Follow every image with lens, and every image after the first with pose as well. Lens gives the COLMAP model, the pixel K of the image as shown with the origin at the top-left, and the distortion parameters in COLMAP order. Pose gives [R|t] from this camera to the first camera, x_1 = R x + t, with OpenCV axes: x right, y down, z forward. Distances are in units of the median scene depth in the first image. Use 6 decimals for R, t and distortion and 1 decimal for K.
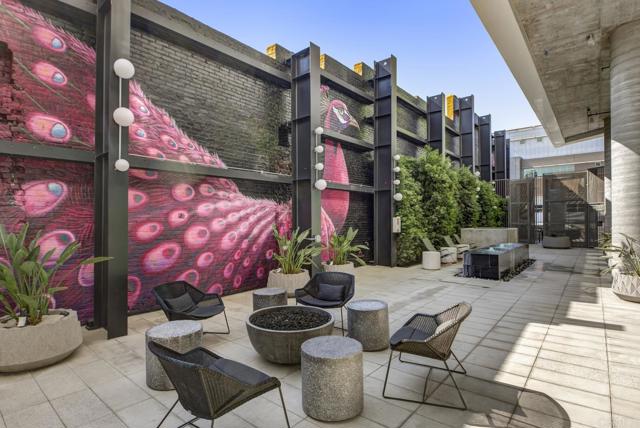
lens RADIAL K [[325.6, 0, 319.0], [0, 325.6, 216.5], [0, 0, 1]] dist [0.005717, 0.000355]
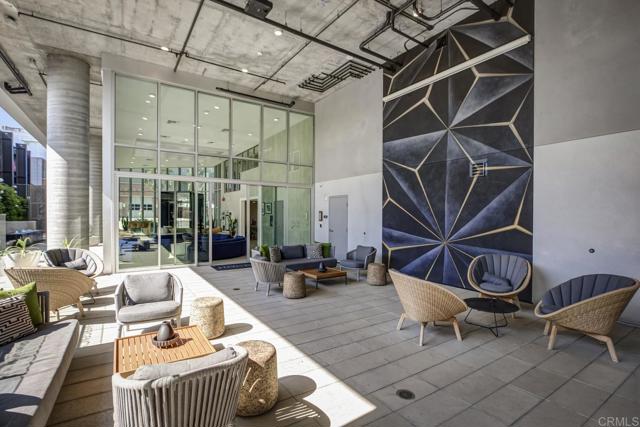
lens RADIAL K [[295.8, 0, 317.1], [0, 295.8, 215.5], [0, 0, 1]] dist [-0.002353, -0.000557]
pose [[0.266754, 0.002428, 0.963762, -0.259779], [-0.014374, 0.999896, 0.001459, -0.007337], [-0.963657, -0.014242, 0.266761, -0.444713]]
